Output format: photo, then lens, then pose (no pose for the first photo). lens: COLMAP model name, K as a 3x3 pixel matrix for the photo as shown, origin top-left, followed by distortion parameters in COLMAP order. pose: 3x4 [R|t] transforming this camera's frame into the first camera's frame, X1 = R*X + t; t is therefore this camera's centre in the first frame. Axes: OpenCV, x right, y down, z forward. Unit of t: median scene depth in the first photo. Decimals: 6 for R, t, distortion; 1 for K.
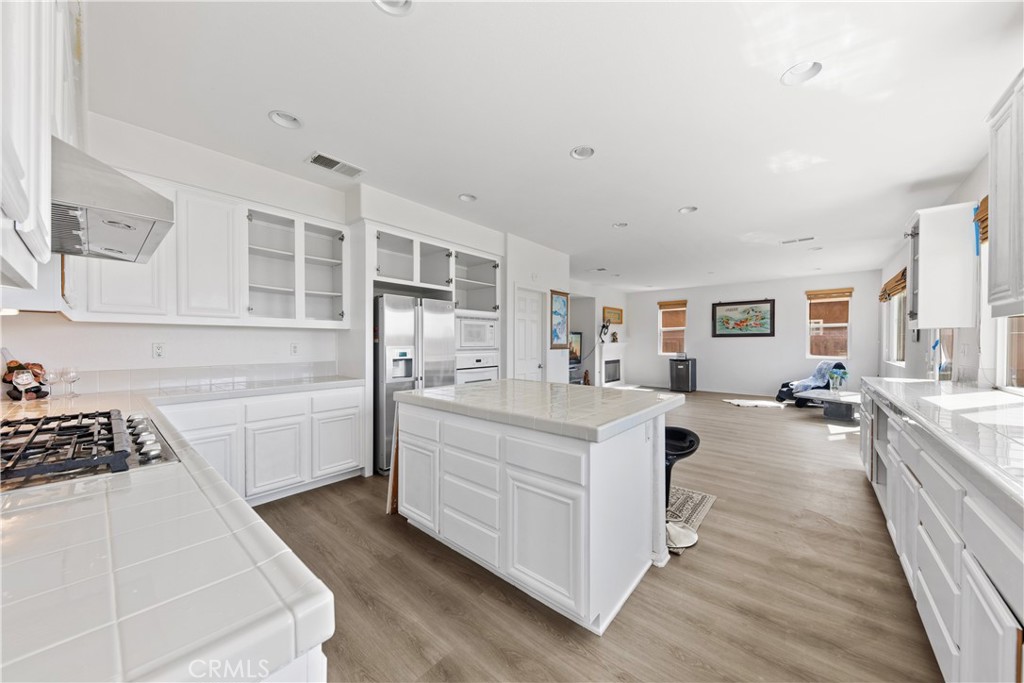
lens RADIAL K [[359.3, 0, 509.8], [0, 359.3, 341.9], [0, 0, 1]] dist [0.023726, -0.007607]
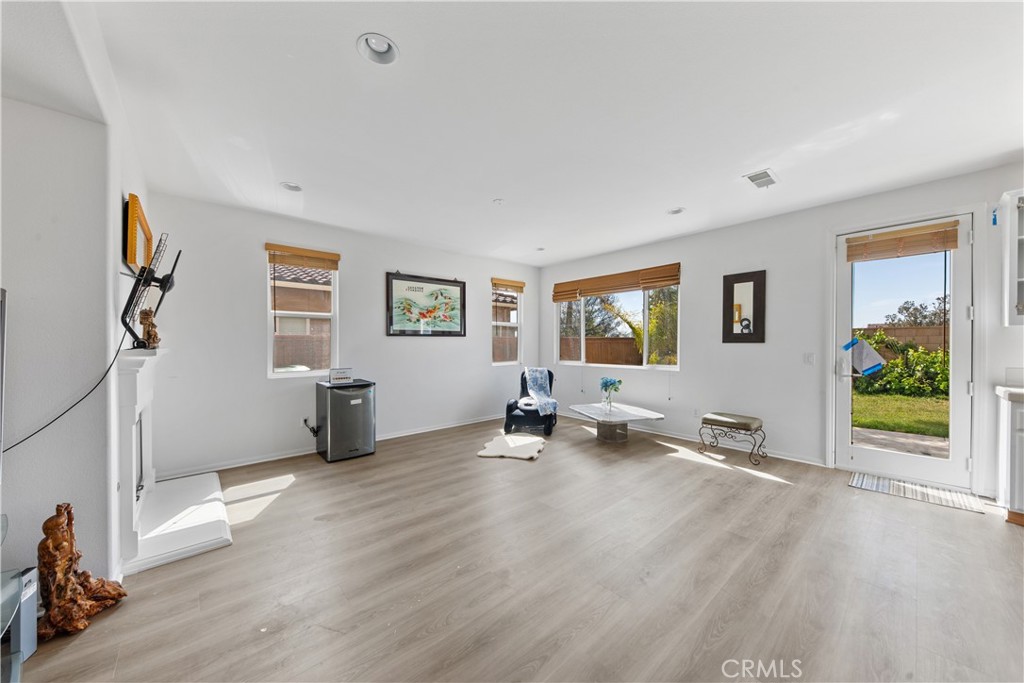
lens RADIAL K [[359.3, 0, 509.8], [0, 359.3, 341.9], [0, 0, 1]] dist [0.023726, -0.007607]
pose [[0.136752, 0.004299, 0.990596, 0.067833], [0.001980, 0.999987, -0.004613, -0.001203], [-0.990603, 0.002592, 0.136742, 0.811432]]
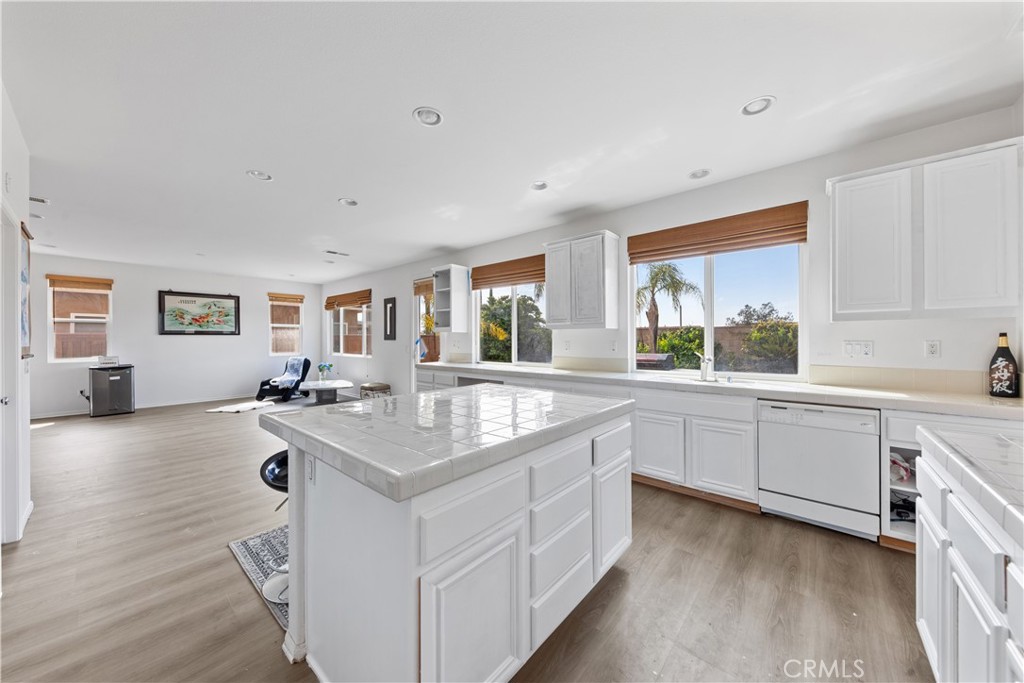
lens RADIAL K [[359.3, 0, 509.8], [0, 359.3, 341.9], [0, 0, 1]] dist [0.023726, -0.007607]
pose [[0.000544, -0.005475, 0.999985, -0.225732], [0.001239, 0.999984, 0.005474, -0.001074], [-0.999999, 0.001236, 0.000551, 0.281824]]
